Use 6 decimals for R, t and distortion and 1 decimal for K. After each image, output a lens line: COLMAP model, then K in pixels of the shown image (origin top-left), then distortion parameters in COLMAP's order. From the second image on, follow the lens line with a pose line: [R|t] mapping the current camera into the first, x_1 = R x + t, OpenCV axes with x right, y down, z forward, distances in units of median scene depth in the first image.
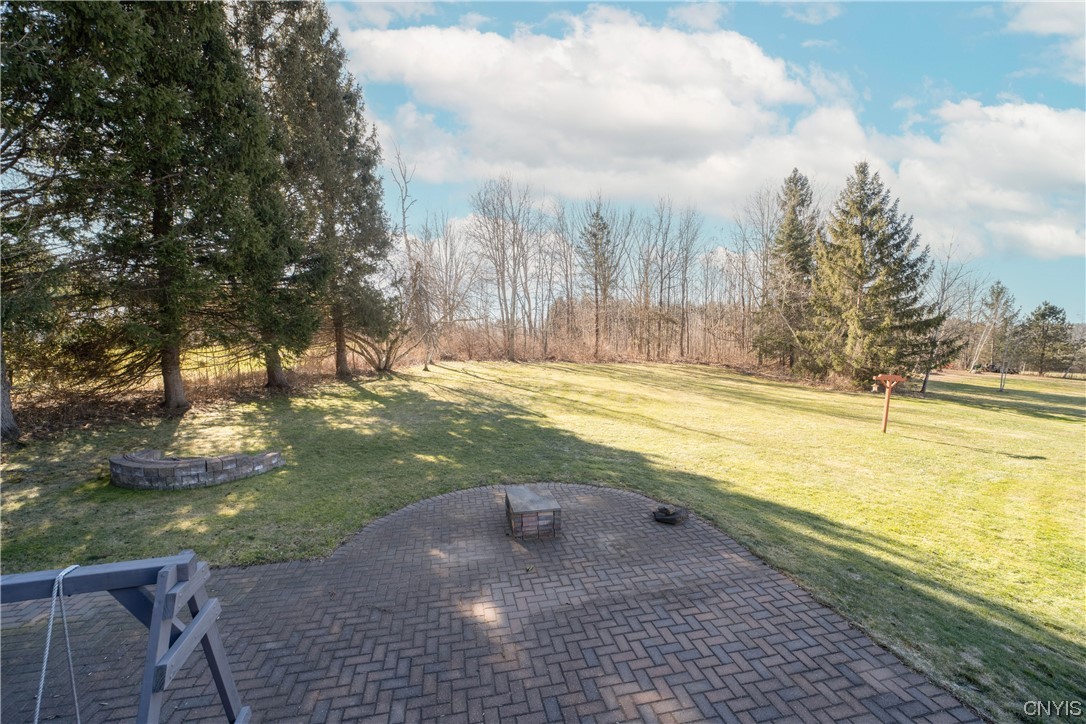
lens RADIAL K [[439.4, 0, 543.0], [0, 439.4, 362.0], [0, 0, 1]] dist [-0.044253, 0.011213]
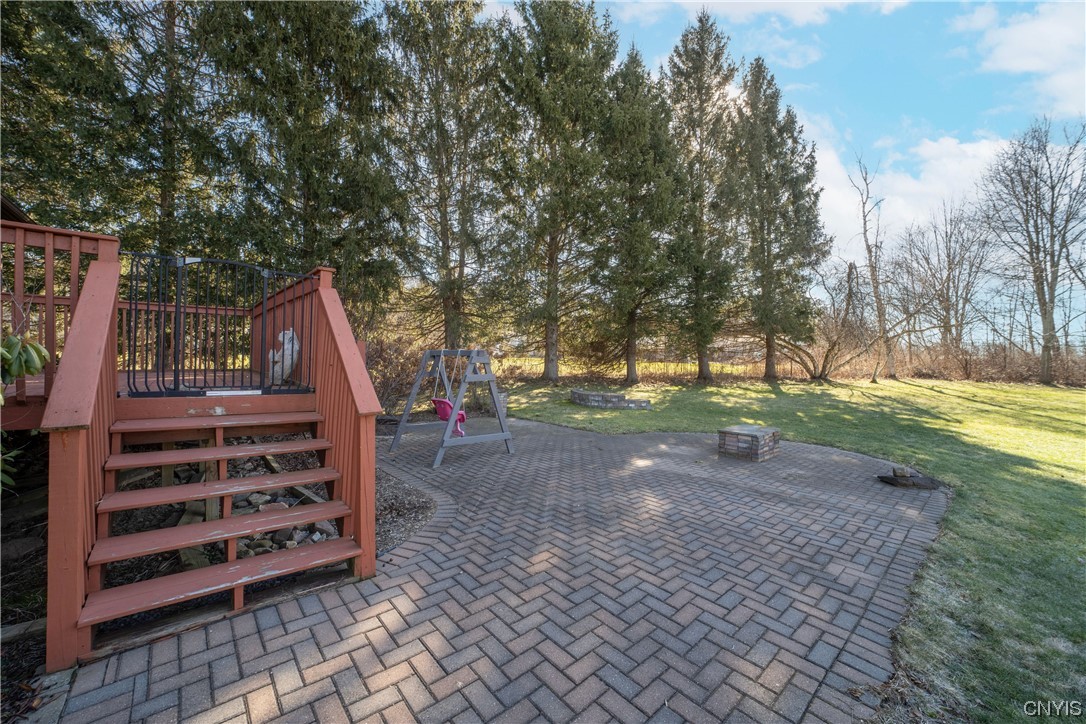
lens RADIAL K [[421.2, 0, 543.0], [0, 421.2, 362.0], [0, 0, 1]] dist [-0.023525, 0.000106]
pose [[0.472767, 0.005048, -0.881173, 0.204690], [-0.065655, 0.997406, -0.029511, 0.058701], [0.878738, 0.071805, 0.471872, -0.005809]]
